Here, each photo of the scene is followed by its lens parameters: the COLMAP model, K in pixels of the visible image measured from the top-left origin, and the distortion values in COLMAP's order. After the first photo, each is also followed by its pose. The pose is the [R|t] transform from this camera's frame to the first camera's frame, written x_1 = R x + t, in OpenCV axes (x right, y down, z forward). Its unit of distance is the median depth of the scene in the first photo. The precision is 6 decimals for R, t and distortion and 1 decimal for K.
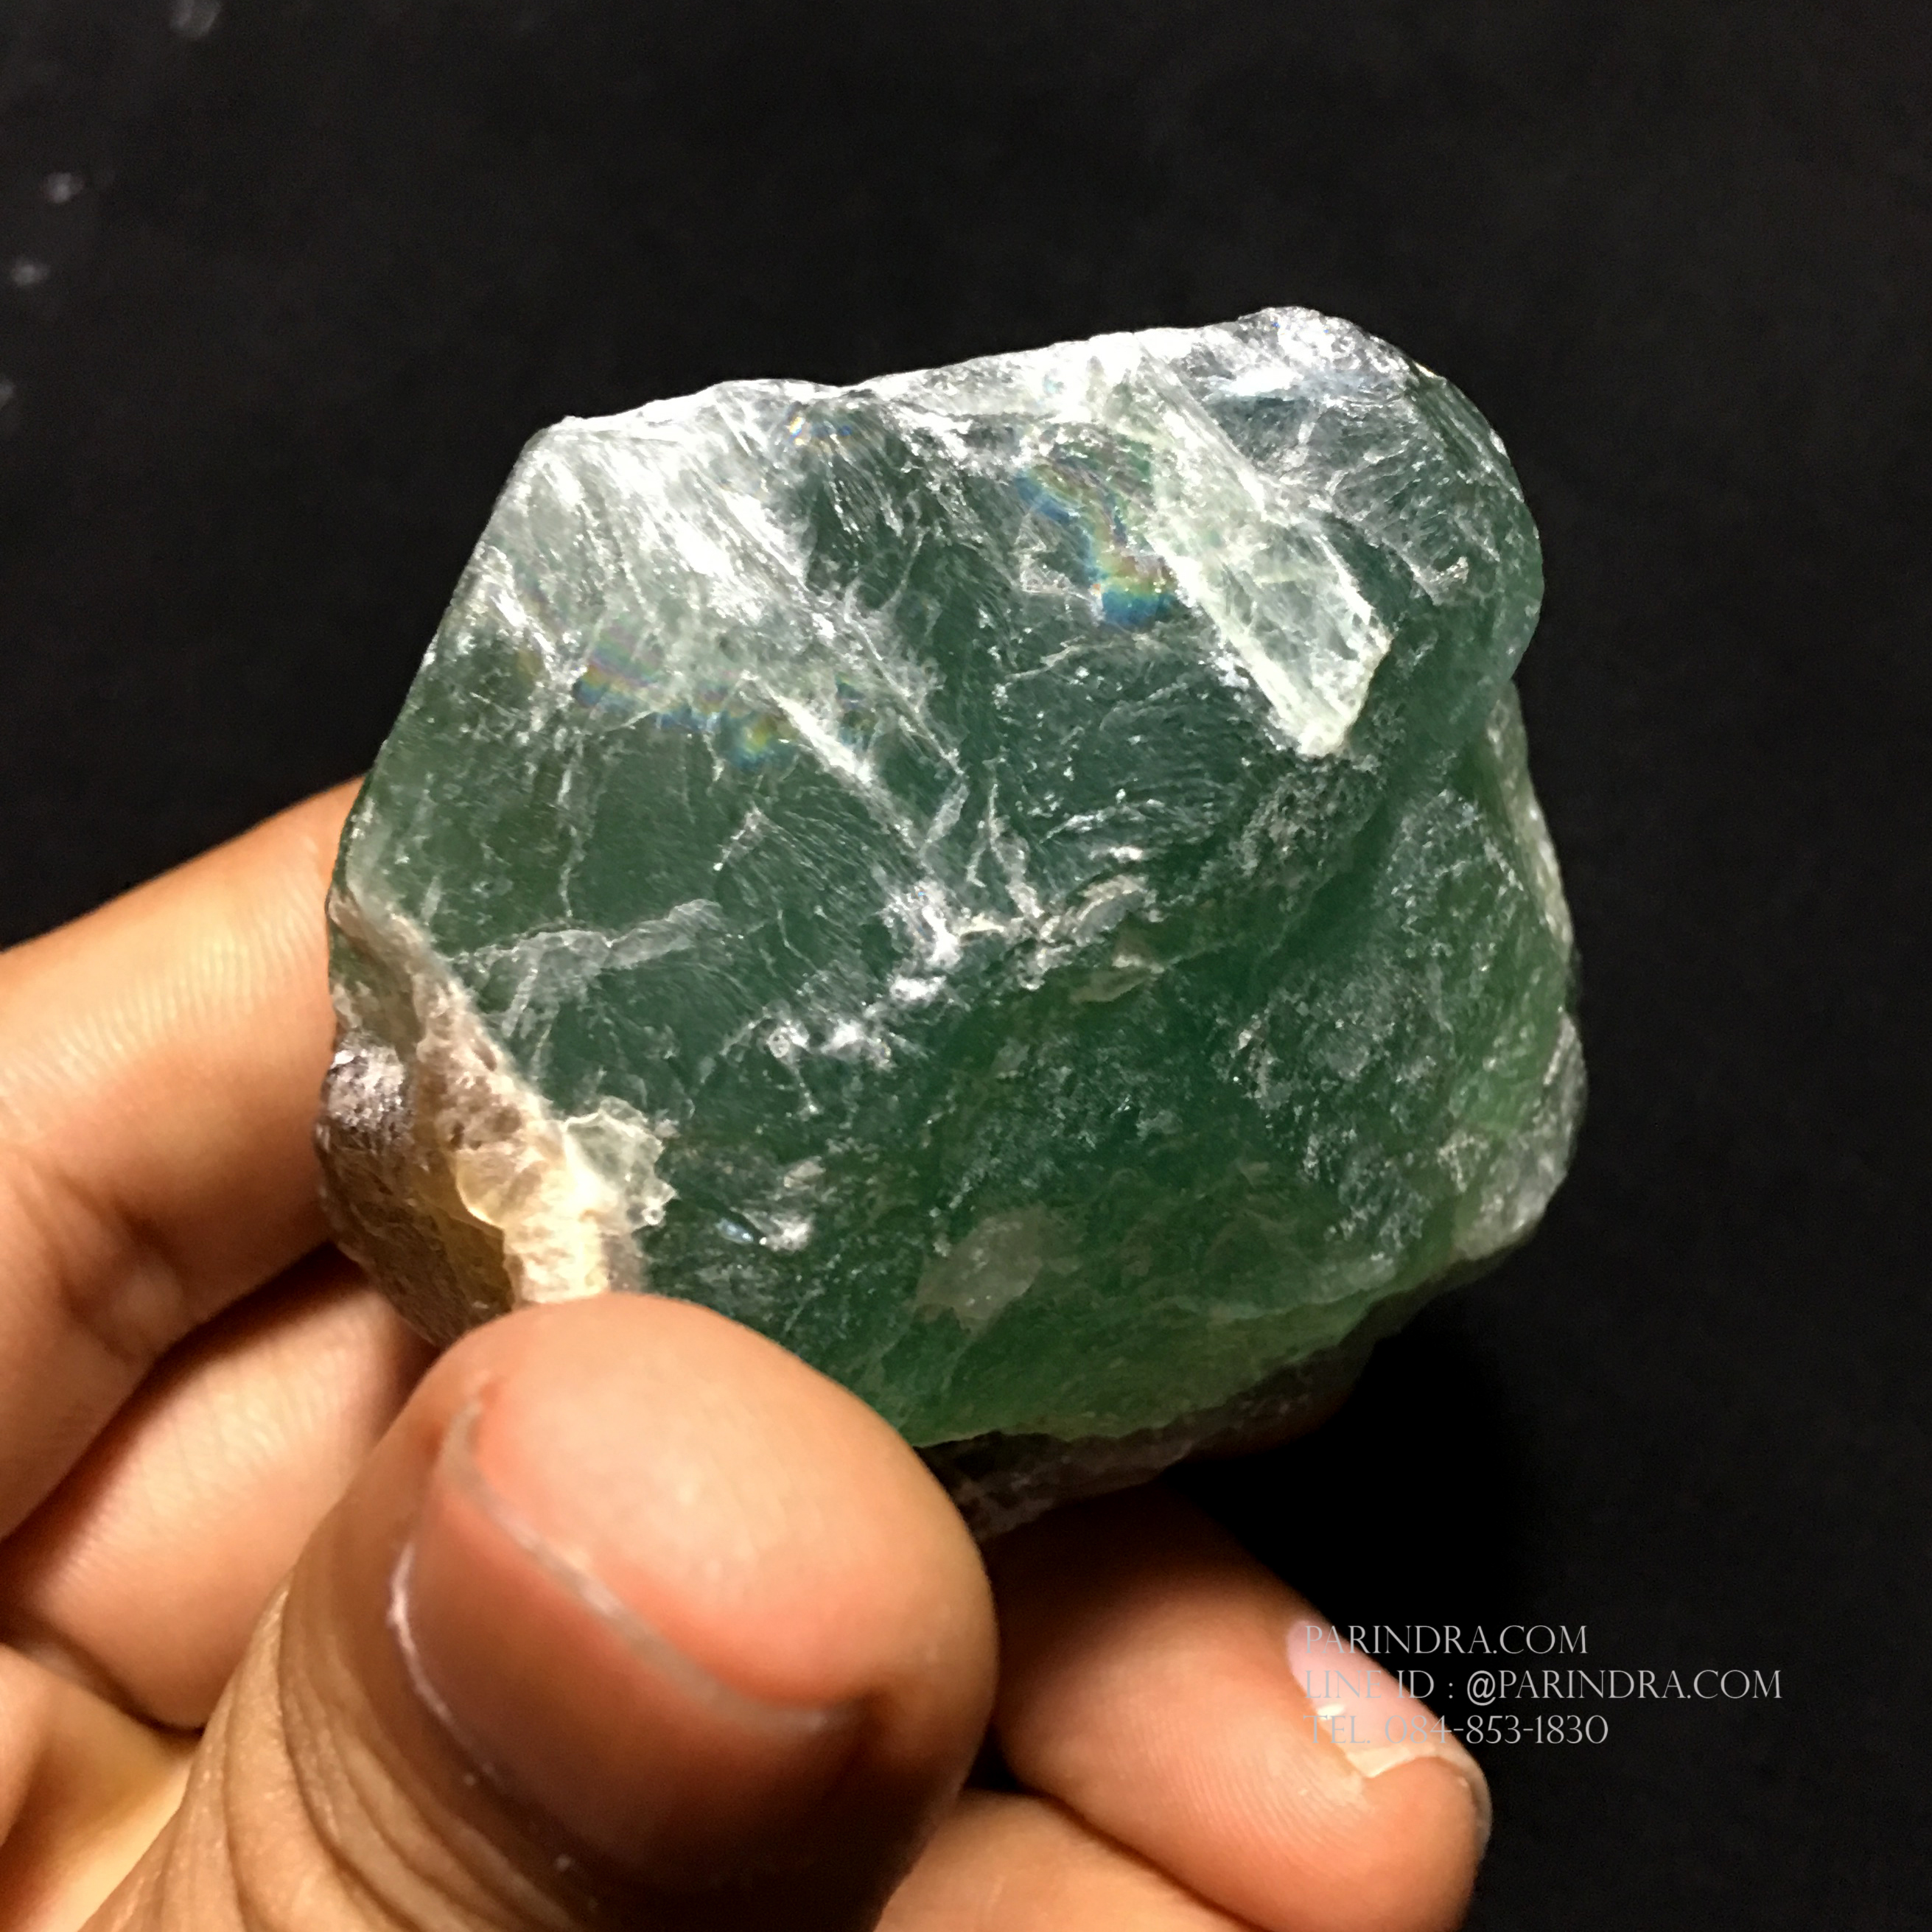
lens RADIAL K [[2379.6, 0, 1006.9], [0, 2379.6, 892.8], [0, 0, 1]] dist [0.058862, 0.000000]
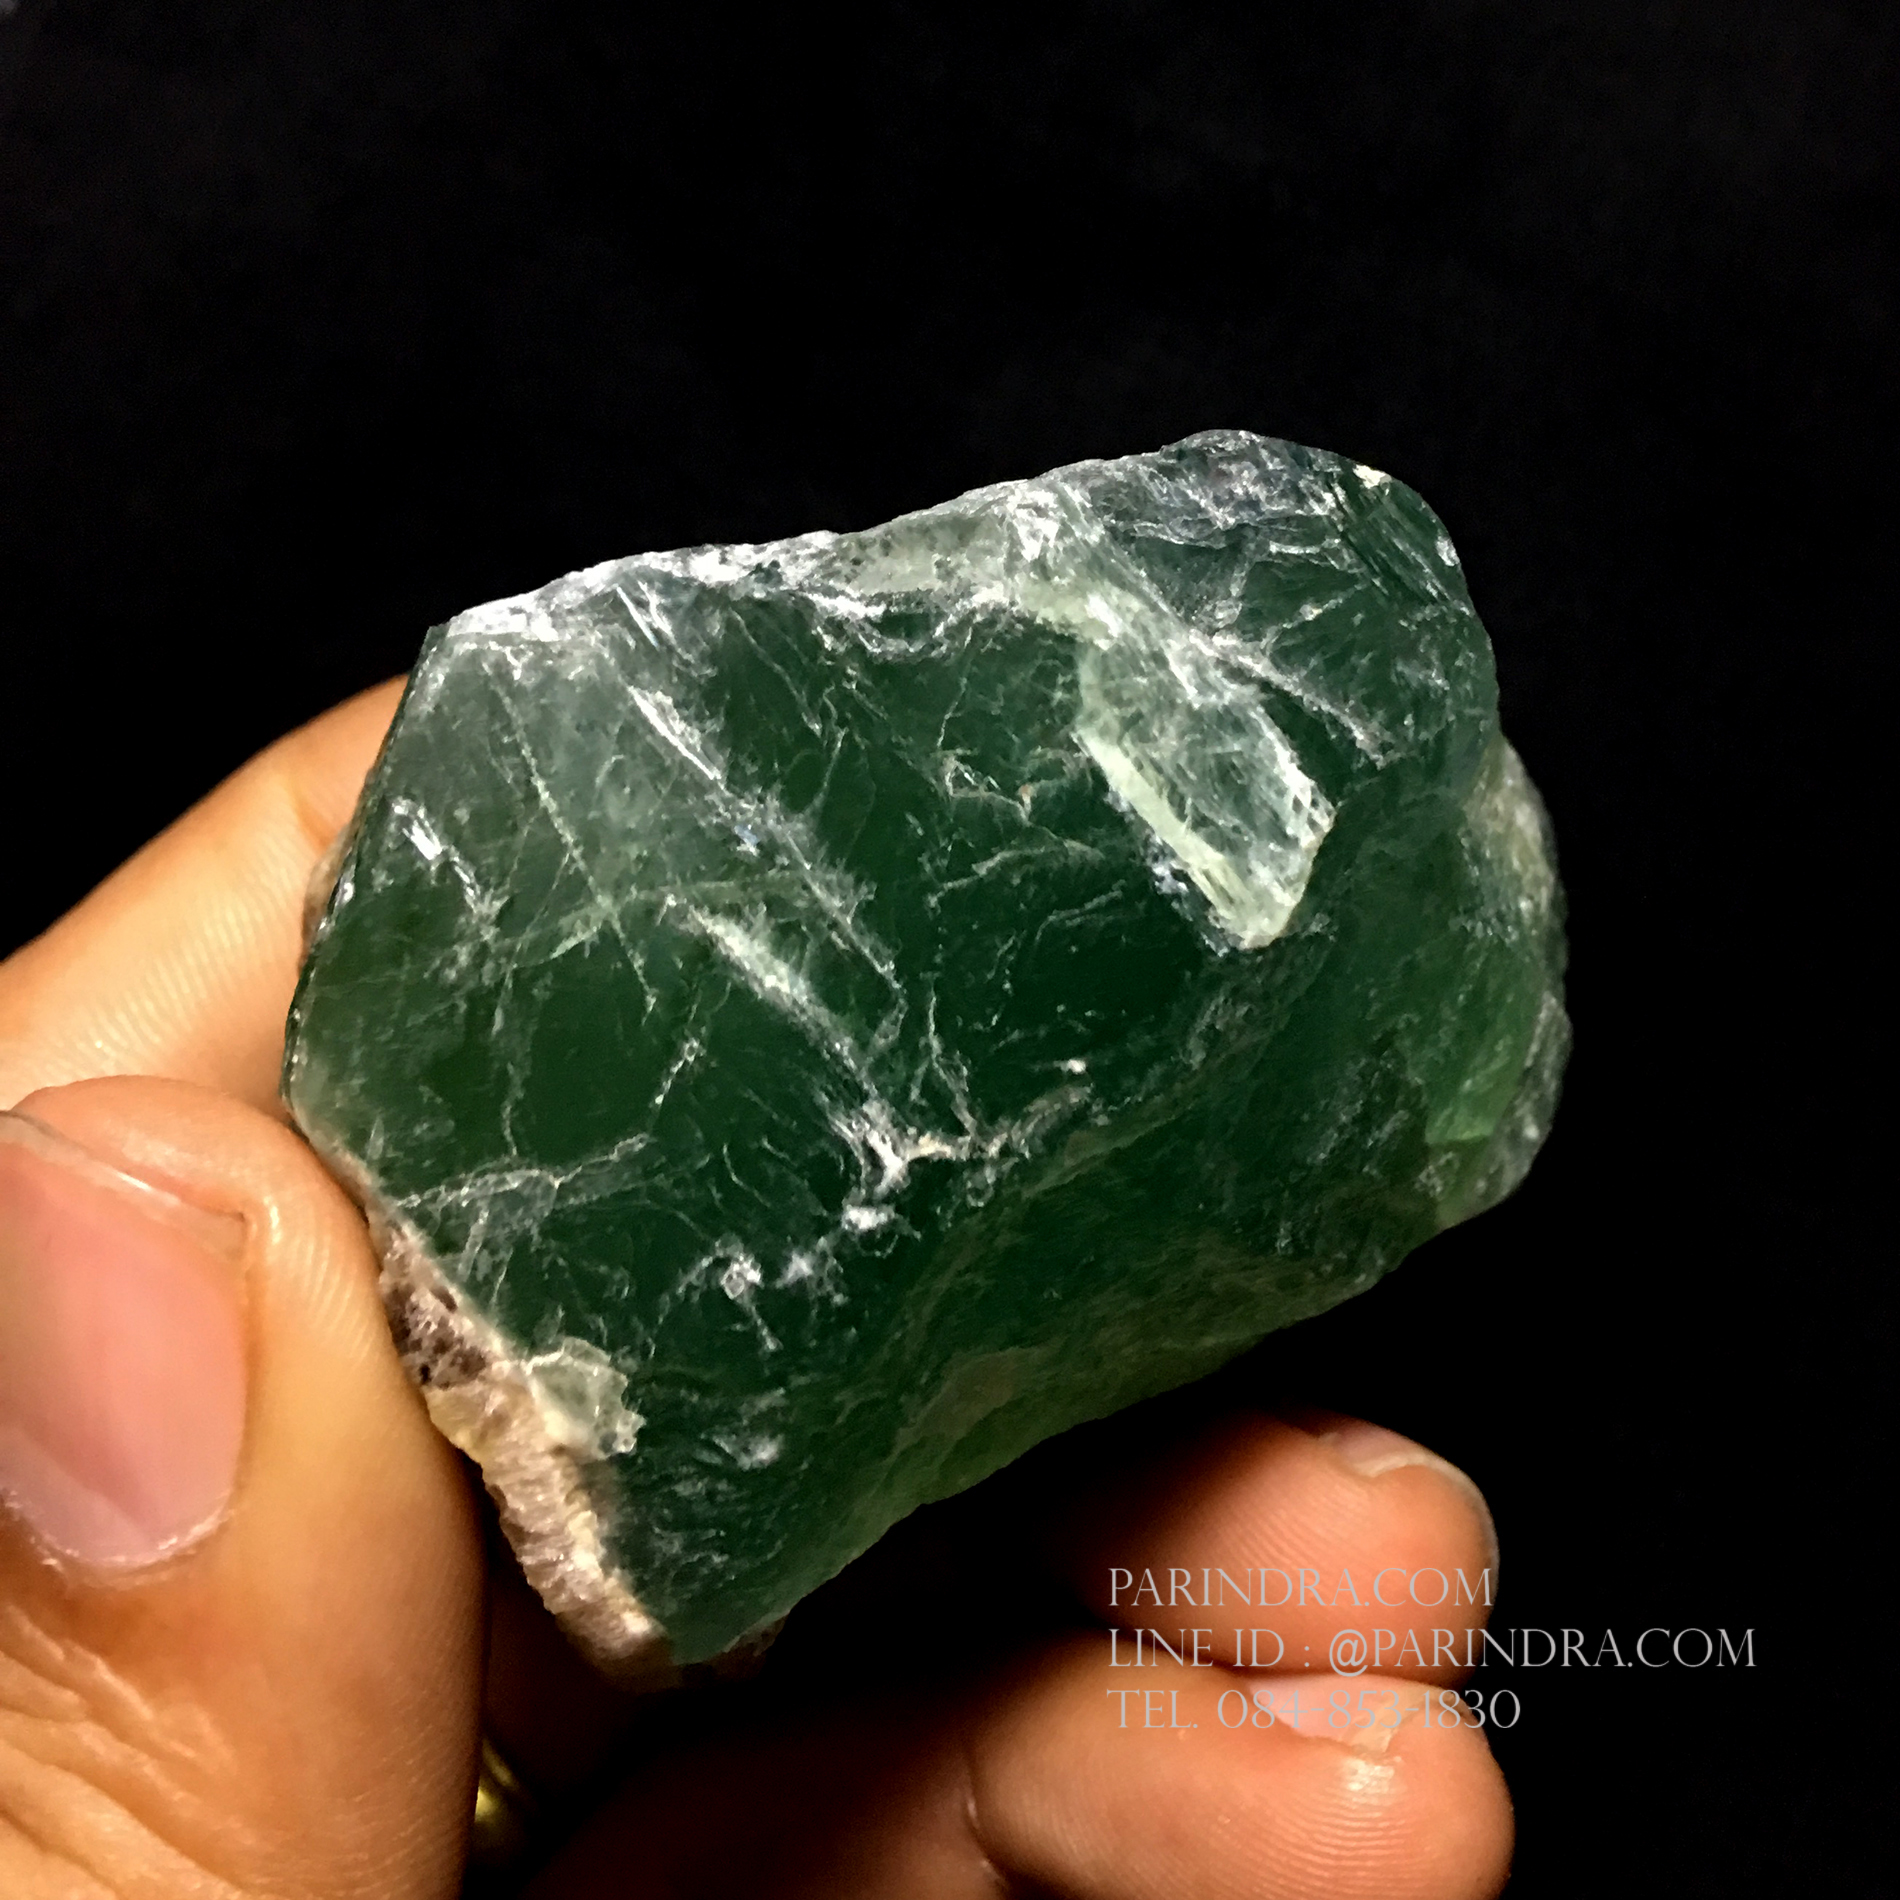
lens RADIAL K [[2340.2, 0, 992.4], [0, 2340.2, 877.5], [0, 0, 1]] dist [0.058862, 0.000000]
pose [[0.997801, -0.059964, -0.028232, 0.049220], [0.064177, 0.980535, 0.185562, -0.269863], [0.016555, -0.186966, 0.982227, 0.063971]]
